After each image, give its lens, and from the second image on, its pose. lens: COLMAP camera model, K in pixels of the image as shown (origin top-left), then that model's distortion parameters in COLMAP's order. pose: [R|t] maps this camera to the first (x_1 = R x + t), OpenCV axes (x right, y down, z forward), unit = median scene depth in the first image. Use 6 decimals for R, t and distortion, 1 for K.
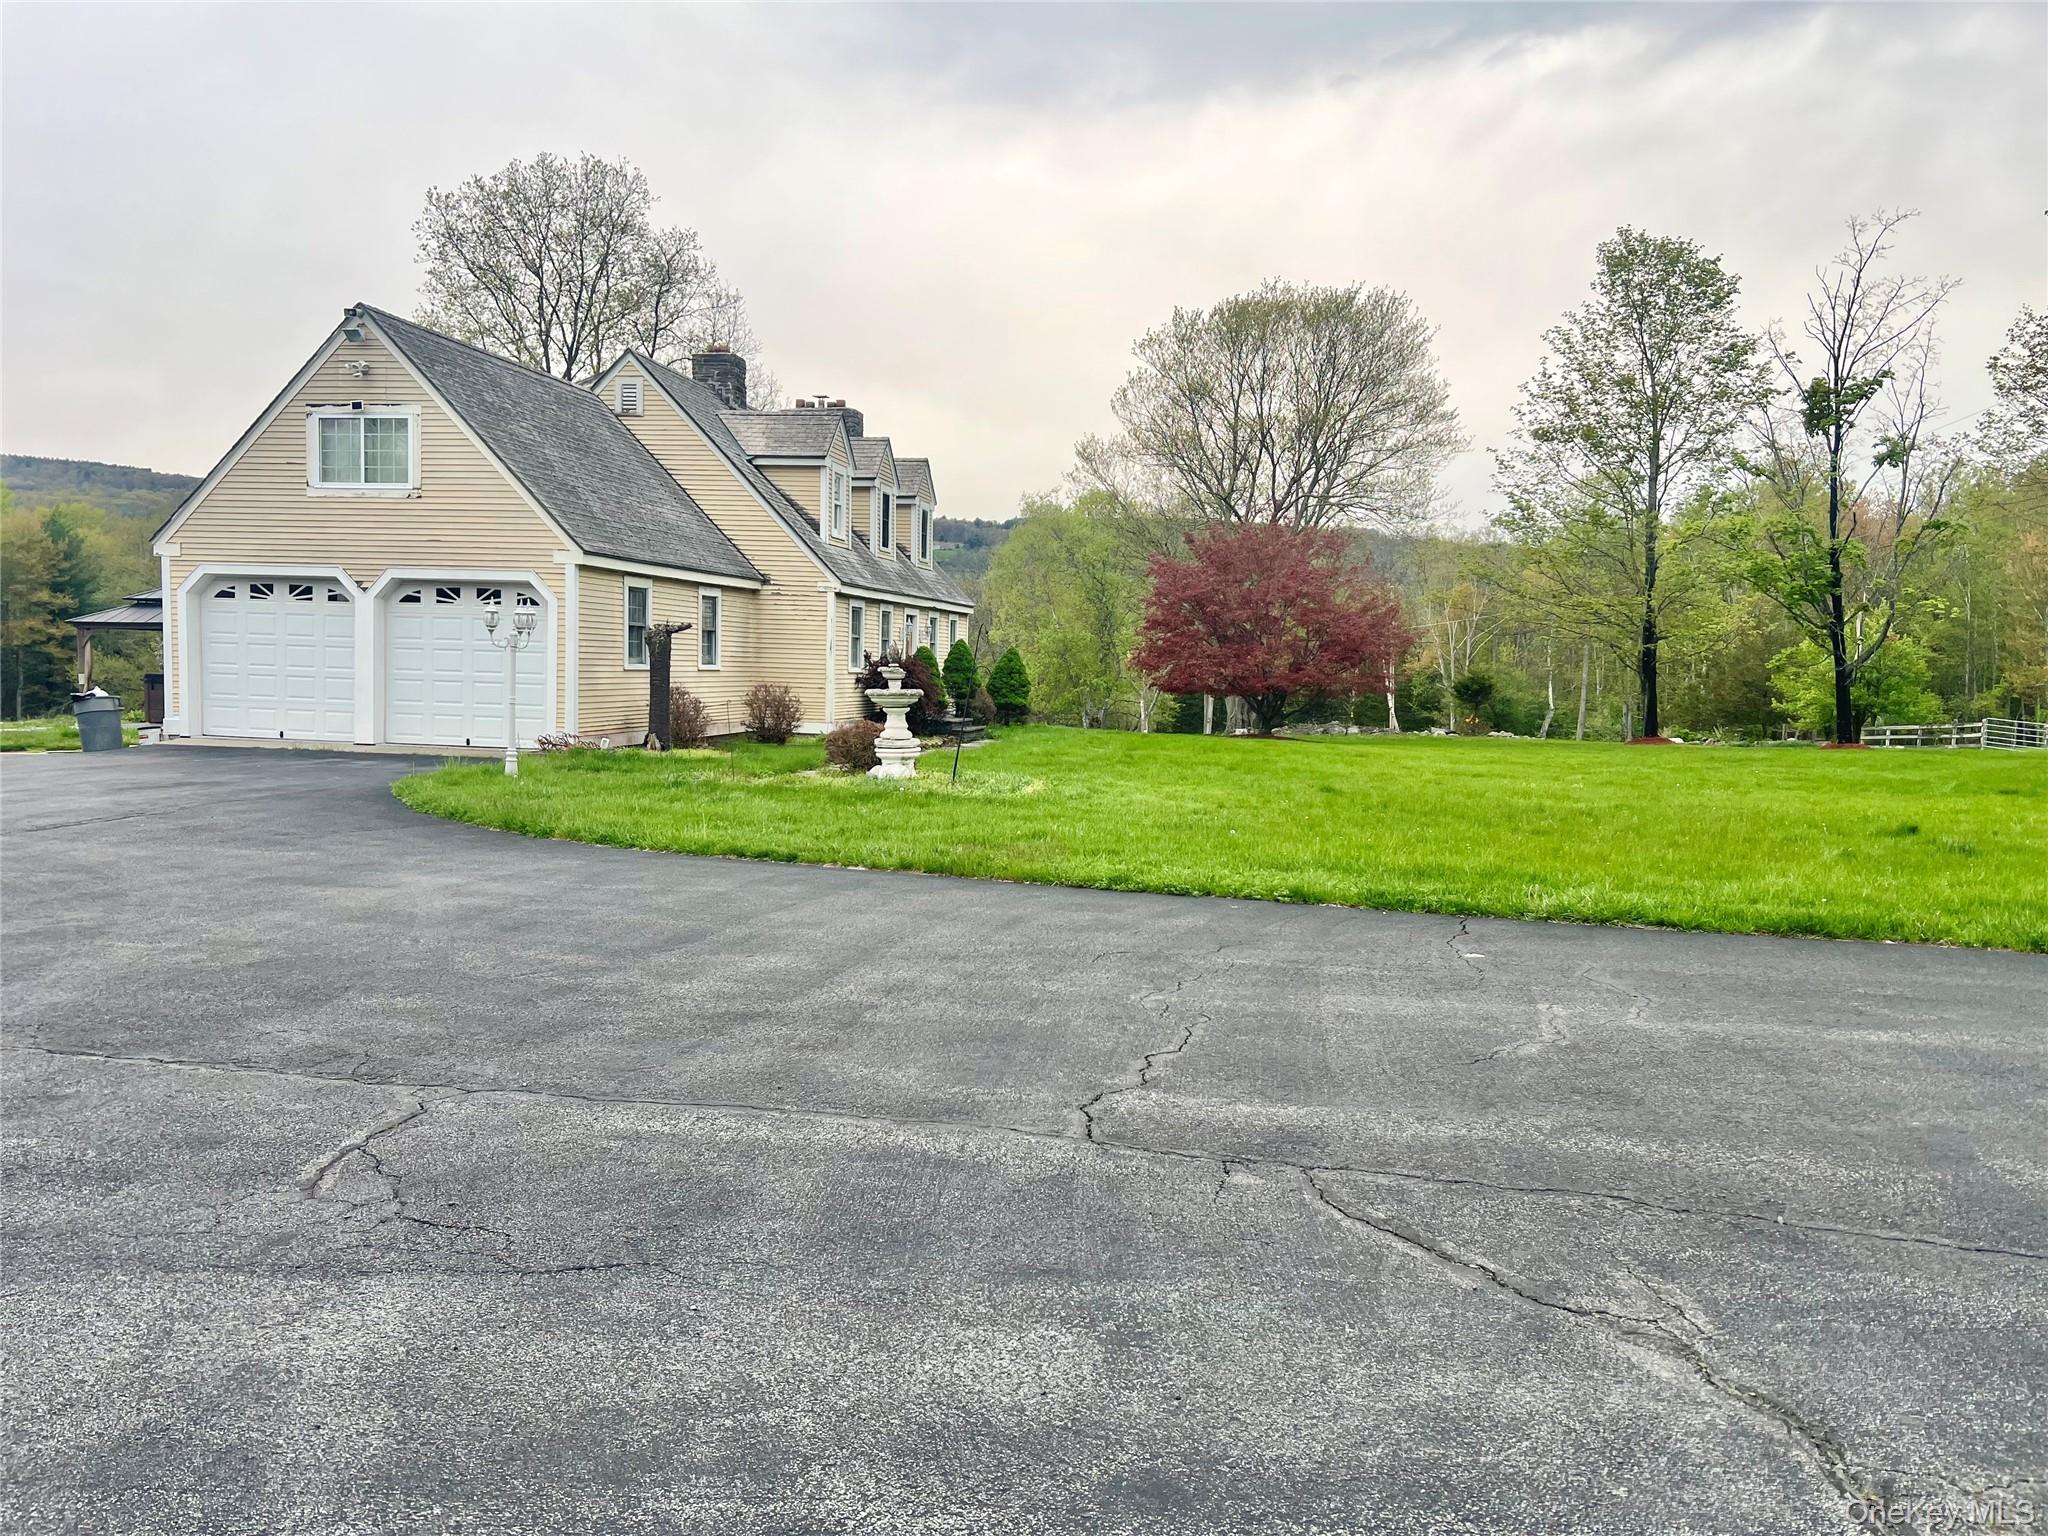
lens RADIAL K [[1537.6, 0, 1028.3], [0, 1537.6, 785.6], [0, 0, 1]] dist [0.049403, -0.031299]
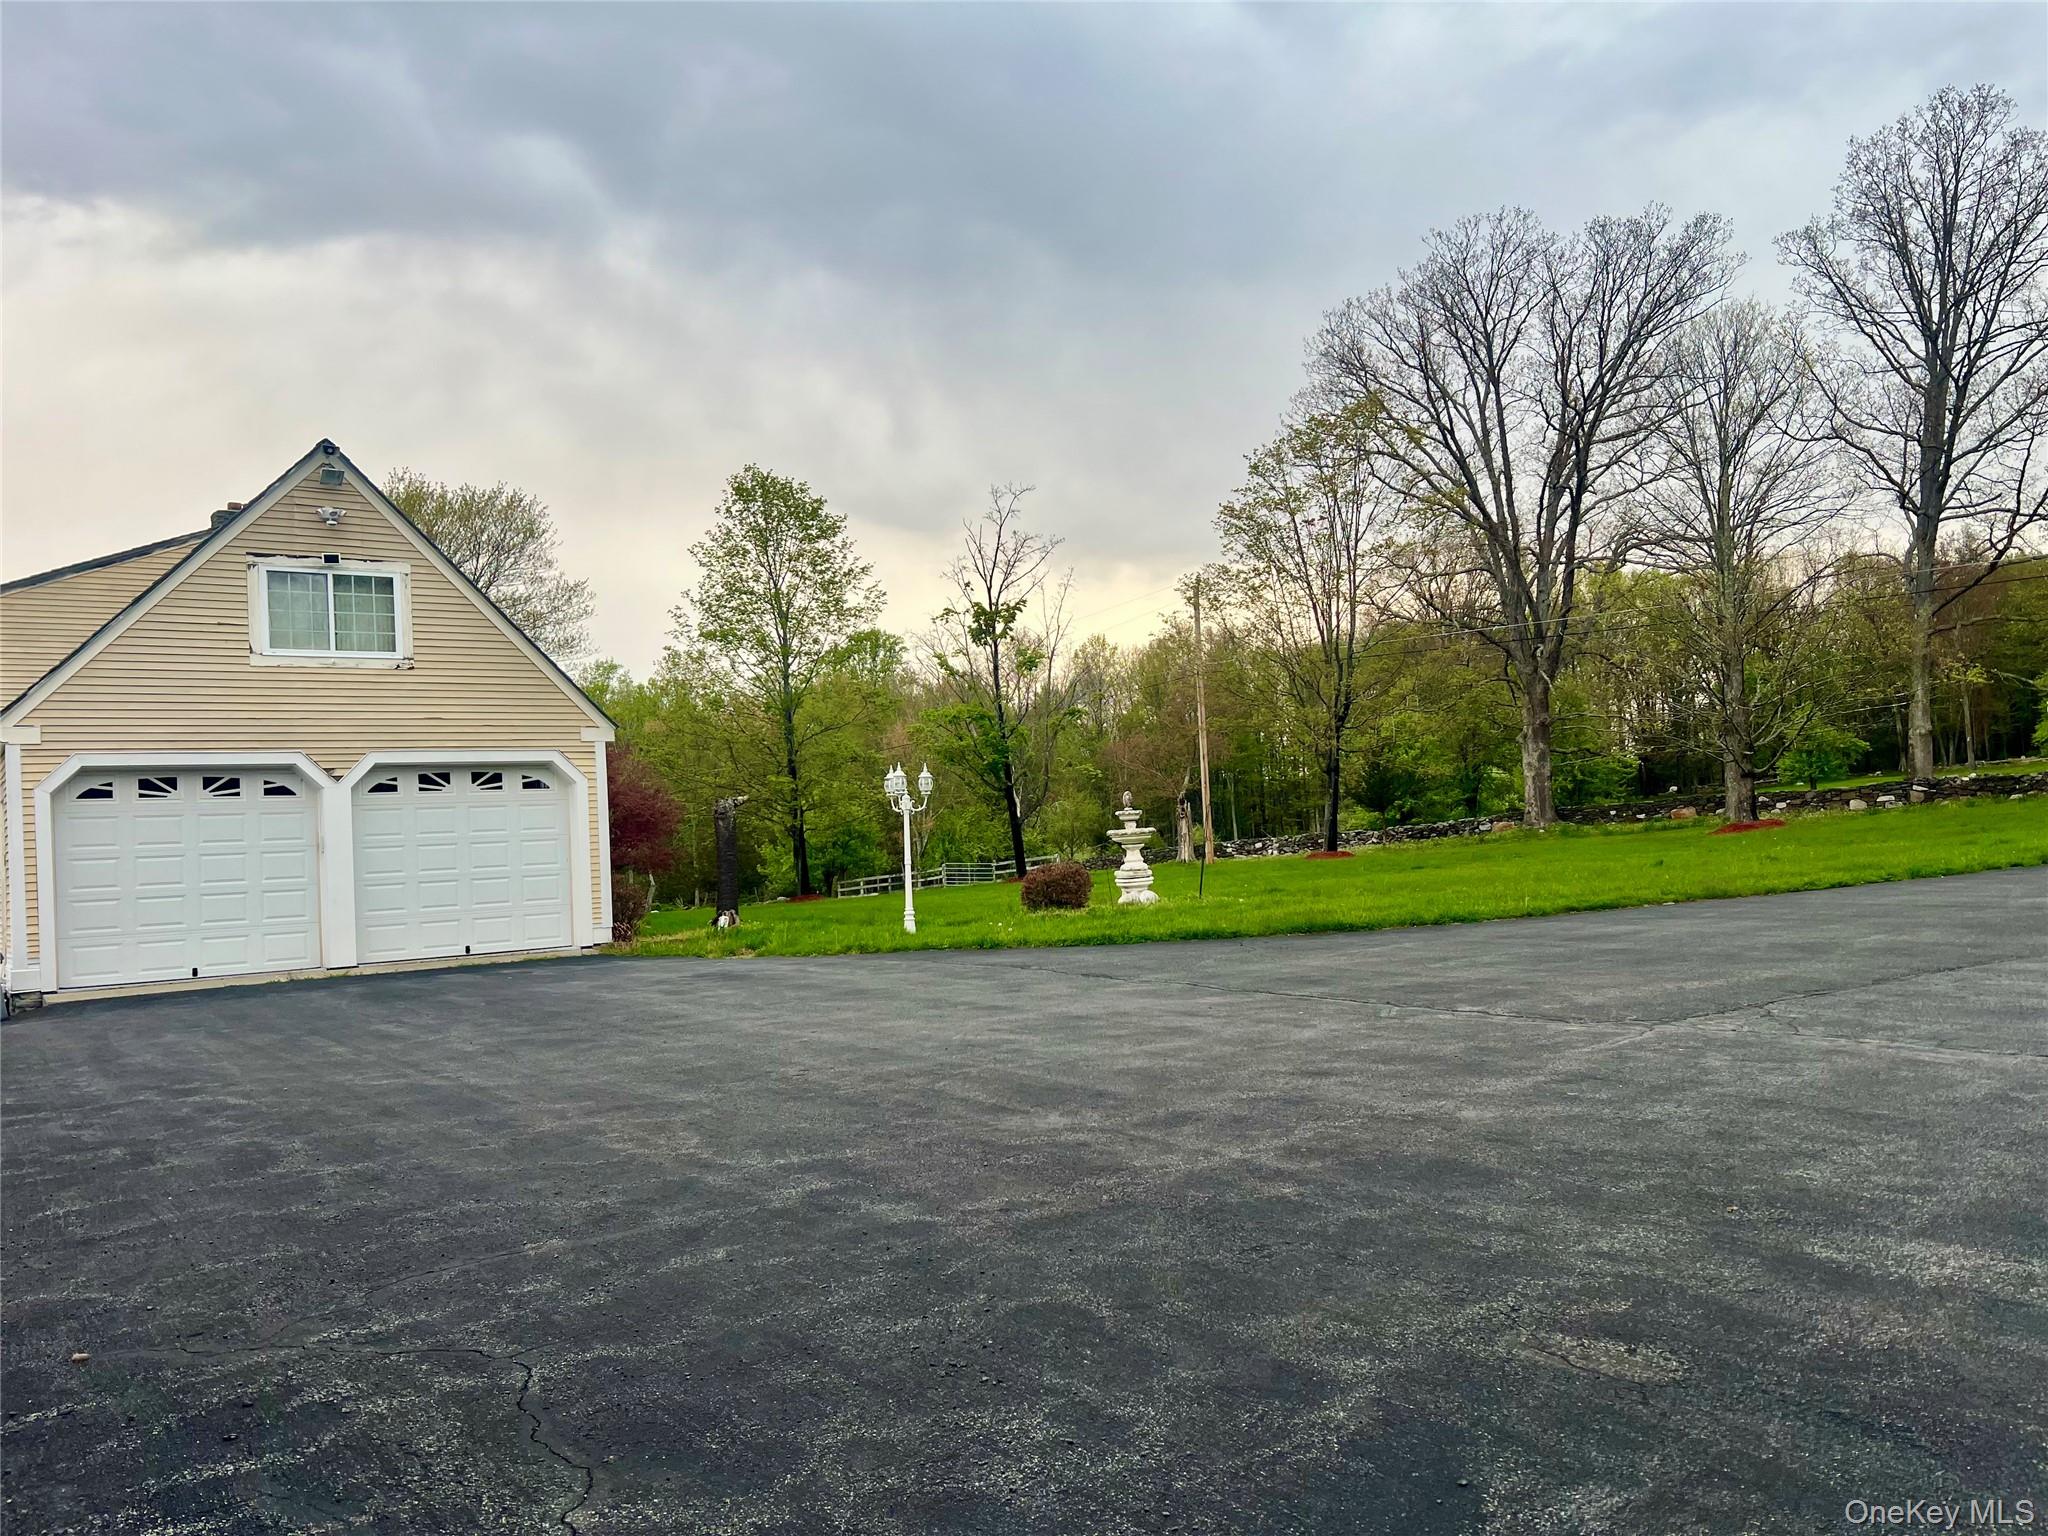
lens RADIAL K [[1537.6, 0, 1017.5], [0, 1537.6, 783.3], [0, 0, 1]] dist [0.049403, -0.031299]
pose [[0.698919, -0.037934, 0.714194, -0.742126], [0.130723, 0.988546, -0.075421, -0.014762], [-0.703153, 0.146075, 0.695872, 0.173940]]
